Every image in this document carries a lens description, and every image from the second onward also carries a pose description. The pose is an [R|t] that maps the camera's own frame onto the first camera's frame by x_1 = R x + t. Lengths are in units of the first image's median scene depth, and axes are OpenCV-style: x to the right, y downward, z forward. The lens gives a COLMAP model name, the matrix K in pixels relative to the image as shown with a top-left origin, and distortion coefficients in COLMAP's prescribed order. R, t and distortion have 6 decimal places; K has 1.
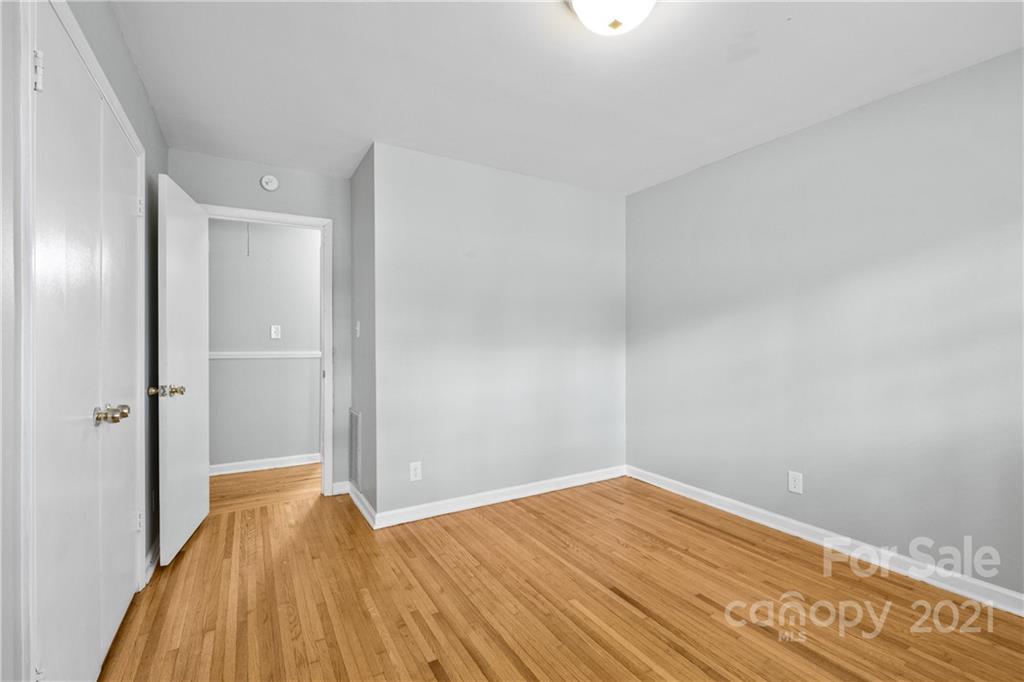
lens RADIAL K [[445.5, 0, 512.0], [0, 445.5, 341.0], [0, 0, 1]] dist [0.003879, -0.008427]
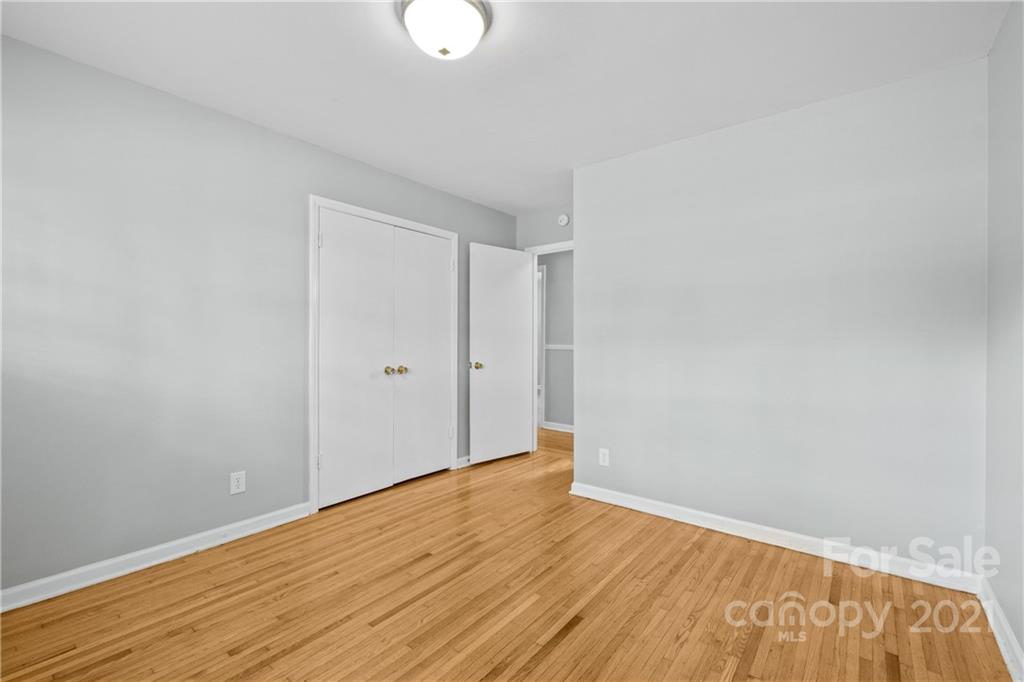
lens RADIAL K [[445.5, 0, 512.0], [0, 445.5, 341.0], [0, 0, 1]] dist [0.003879, -0.008427]
pose [[0.354314, 0.008697, -0.935086, 0.806871], [-0.001440, 0.999961, 0.008755, -0.000829], [0.935125, -0.001755, 0.354313, 0.453038]]
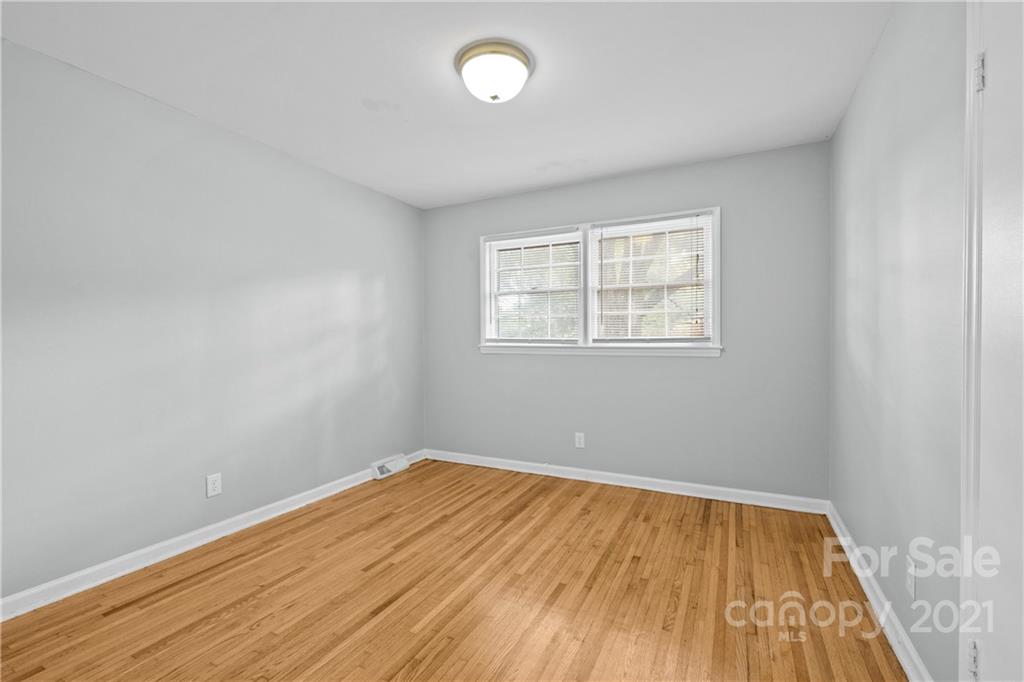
lens RADIAL K [[445.5, 0, 512.0], [0, 445.5, 341.0], [0, 0, 1]] dist [0.003879, -0.008427]
pose [[-0.540473, -0.003472, 0.841354, -0.549744], [0.005069, 0.999960, 0.007383, -0.001321], [-0.841346, 0.008255, -0.540434, 1.005964]]
